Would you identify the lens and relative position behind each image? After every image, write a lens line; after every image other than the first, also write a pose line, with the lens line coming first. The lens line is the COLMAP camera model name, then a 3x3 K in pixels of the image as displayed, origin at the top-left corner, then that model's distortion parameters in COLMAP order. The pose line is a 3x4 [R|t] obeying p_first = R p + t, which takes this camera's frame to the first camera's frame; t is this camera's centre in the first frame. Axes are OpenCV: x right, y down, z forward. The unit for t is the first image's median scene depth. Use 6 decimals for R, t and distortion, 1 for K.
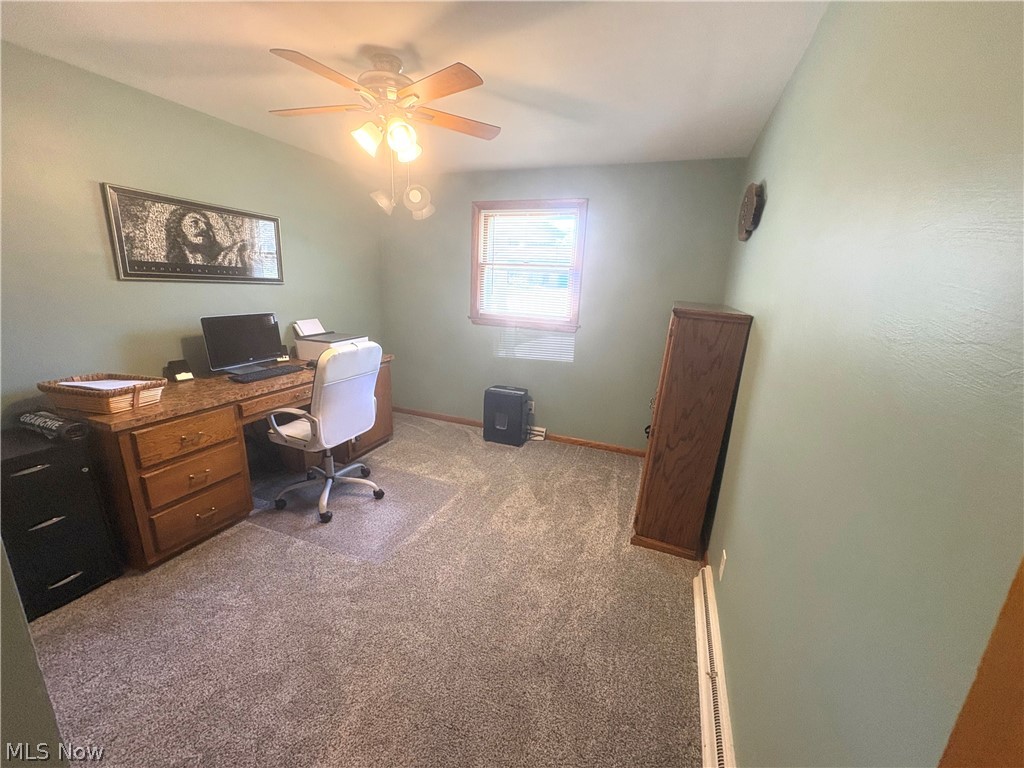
lens RADIAL K [[405.8, 0, 515.3], [0, 405.8, 384.6], [0, 0, 1]] dist [-0.000481, 0.000472]
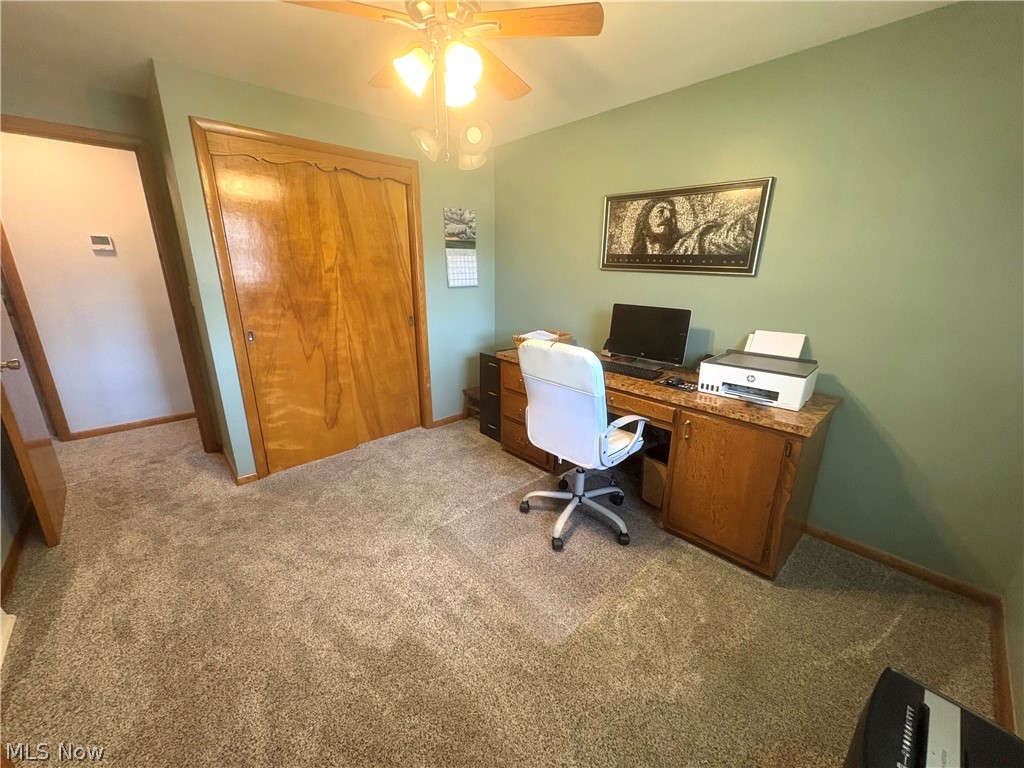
lens RADIAL K [[405.8, 0, 515.3], [0, 405.8, 384.6], [0, 0, 1]] dist [-0.000481, 0.000472]
pose [[-0.435996, 0.211921, -0.874641, 0.330556], [-0.251179, 0.904602, 0.344389, -0.267557], [0.864186, 0.369844, -0.341173, 1.182834]]
